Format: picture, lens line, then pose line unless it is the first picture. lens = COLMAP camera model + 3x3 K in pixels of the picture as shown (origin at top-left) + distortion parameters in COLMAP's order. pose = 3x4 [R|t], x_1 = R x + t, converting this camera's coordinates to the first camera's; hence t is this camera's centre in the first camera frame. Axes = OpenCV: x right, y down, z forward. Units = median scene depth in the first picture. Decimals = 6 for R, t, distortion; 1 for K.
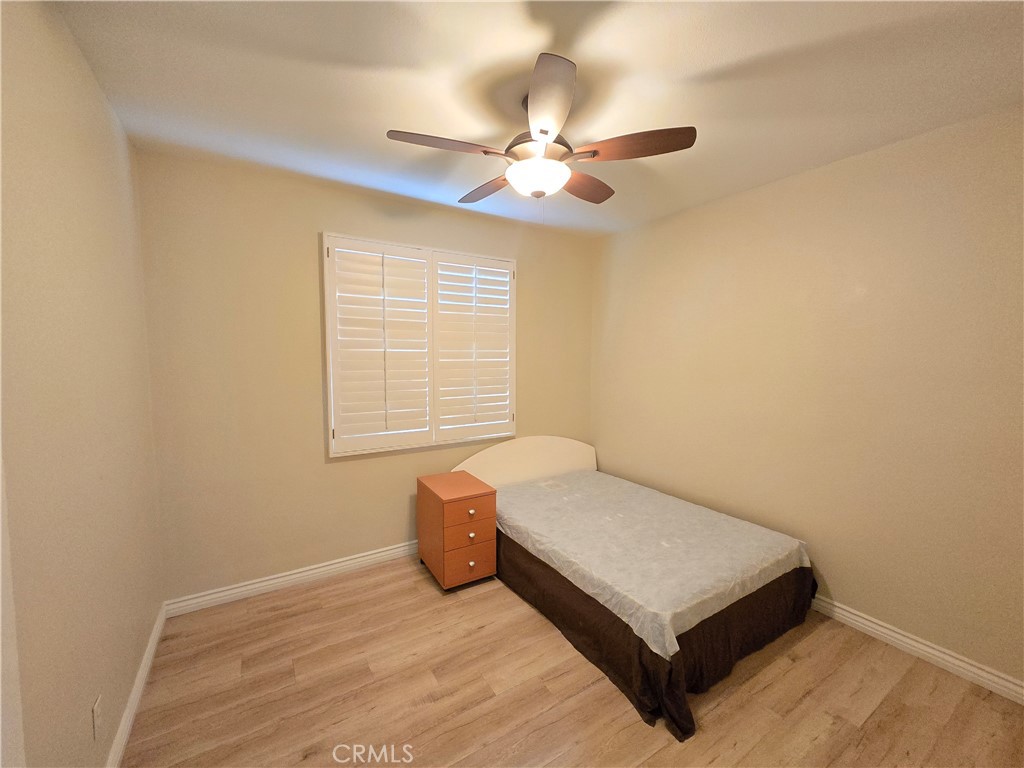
lens RADIAL K [[414.7, 0, 512.5], [0, 414.7, 384.4], [0, 0, 1]] dist [0.000869, 0.000641]
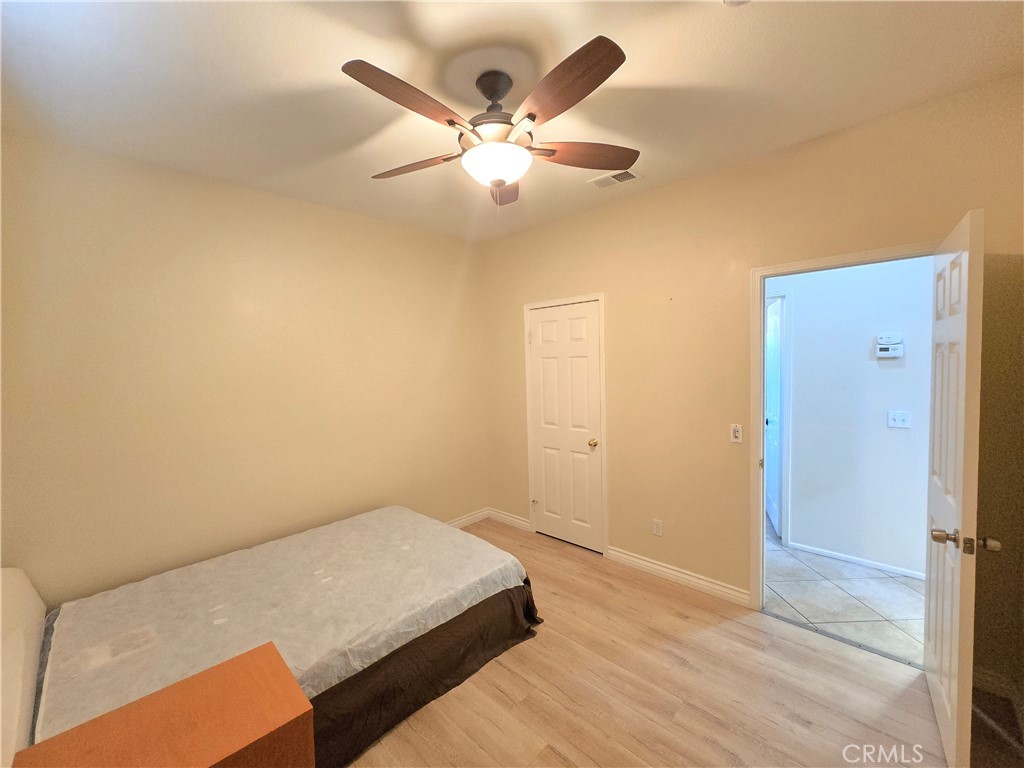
lens RADIAL K [[414.7, 0, 508.5], [0, 414.7, 373.2], [0, 0, 1]] dist [0.000869, 0.000641]
pose [[-0.244050, -0.024497, 0.969453, -0.799805], [0.088373, 0.994960, 0.047388, -0.083902], [-0.965728, 0.097239, -0.240655, 1.132755]]
